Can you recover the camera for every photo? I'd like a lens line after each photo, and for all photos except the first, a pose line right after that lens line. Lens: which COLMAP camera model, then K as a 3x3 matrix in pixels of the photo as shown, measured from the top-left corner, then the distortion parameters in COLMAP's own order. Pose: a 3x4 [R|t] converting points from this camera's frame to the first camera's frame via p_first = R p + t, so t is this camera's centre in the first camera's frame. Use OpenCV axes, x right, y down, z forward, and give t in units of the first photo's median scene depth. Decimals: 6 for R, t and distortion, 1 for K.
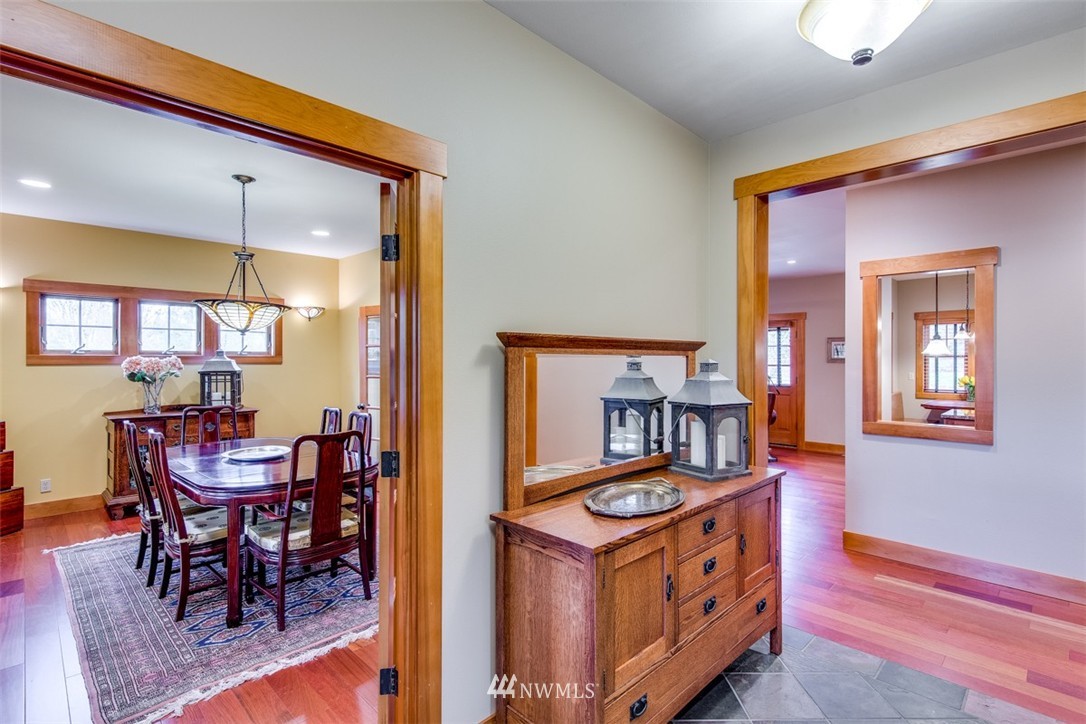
lens RADIAL K [[516.6, 0, 545.0], [0, 516.6, 356.8], [0, 0, 1]] dist [0.001991, -0.000564]
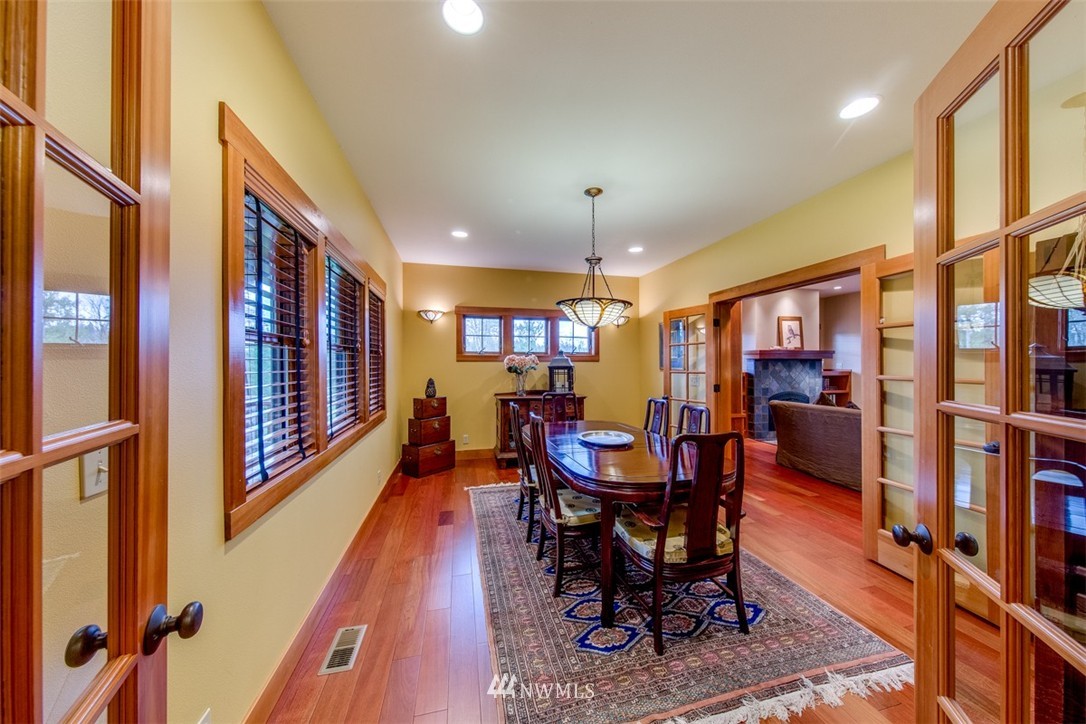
lens RADIAL K [[346.8, 0, 540.6], [0, 346.8, 361.4], [0, 0, 1]] dist [0.000843, 0.000038]
pose [[0.847118, -0.003174, -0.531396, -0.286505], [0.002683, 0.999995, -0.001697, 0.024636], [0.531399, 0.000012, 0.847122, 0.306989]]
